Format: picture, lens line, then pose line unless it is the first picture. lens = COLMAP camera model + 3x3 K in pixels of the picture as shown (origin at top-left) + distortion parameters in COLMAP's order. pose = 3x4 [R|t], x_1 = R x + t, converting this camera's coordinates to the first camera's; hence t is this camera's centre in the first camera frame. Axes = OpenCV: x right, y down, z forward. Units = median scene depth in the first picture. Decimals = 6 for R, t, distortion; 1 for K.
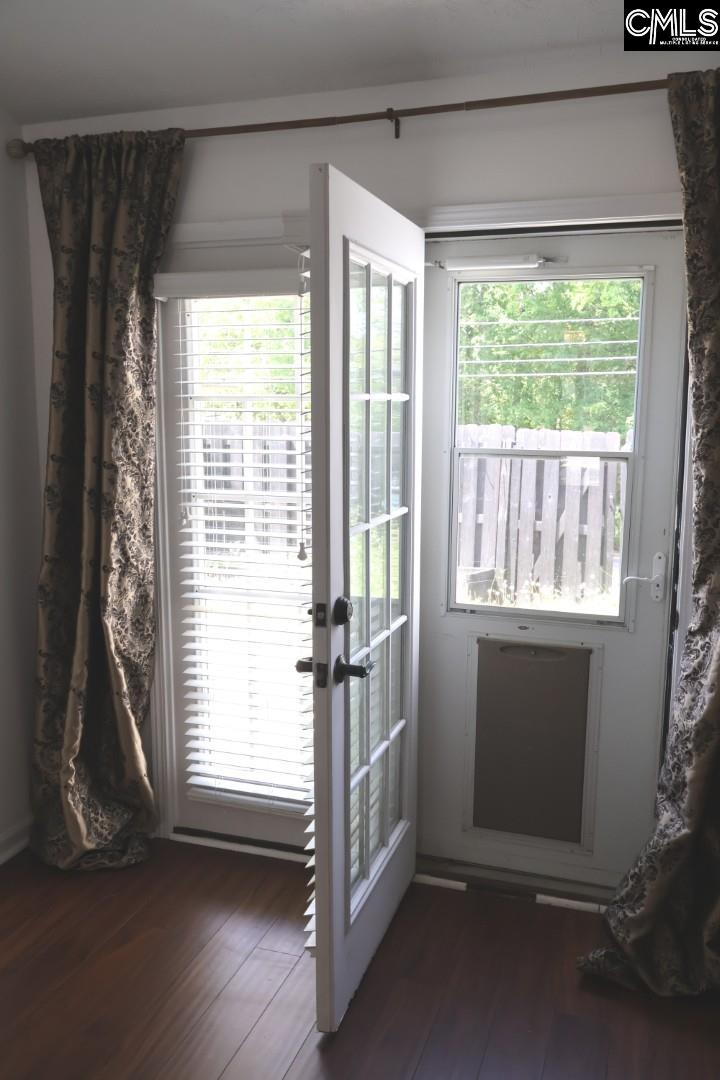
lens RADIAL K [[899.8, 0, 363.0], [0, 899.8, 543.6], [0, 0, 1]] dist [-0.007189, 0.004824]
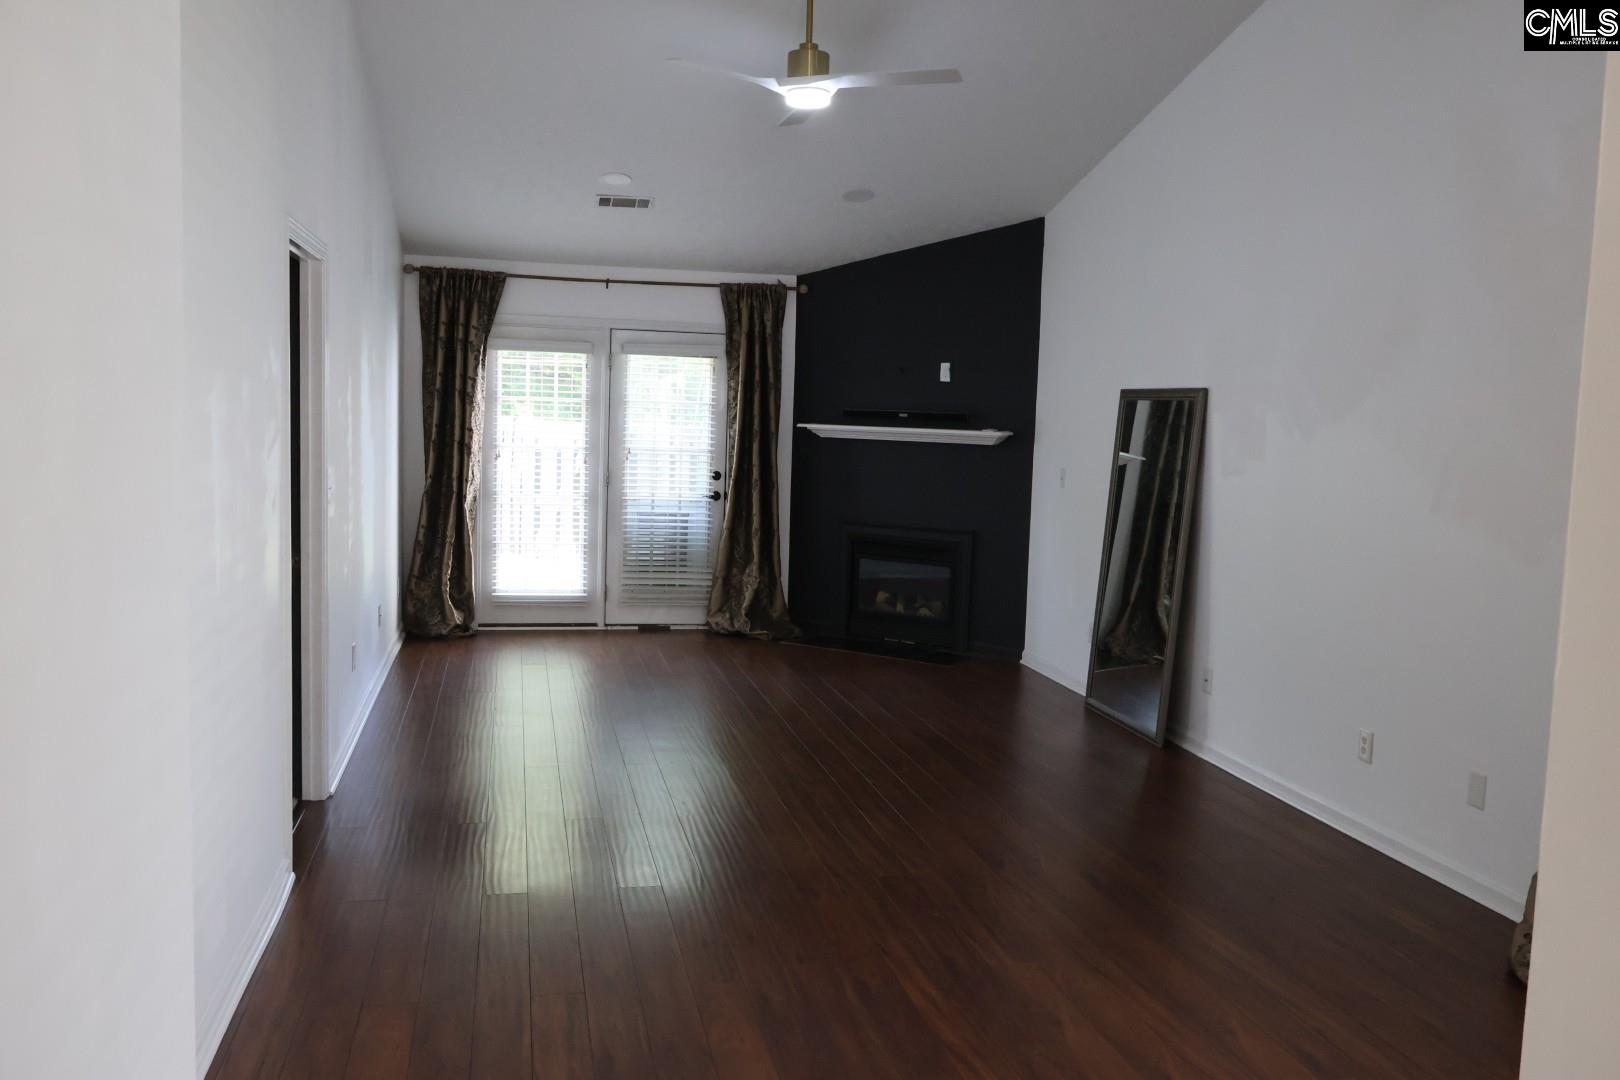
lens RADIAL K [[1349.6, 0, 806.4], [0, 1349.6, 540.5], [0, 0, 1]] dist [-0.007189, 0.004824]
pose [[0.859558, -0.020030, 0.510645, -1.206184], [0.047652, 0.998020, -0.041065, 0.331772], [-0.508811, 0.059631, 0.858810, -2.028252]]
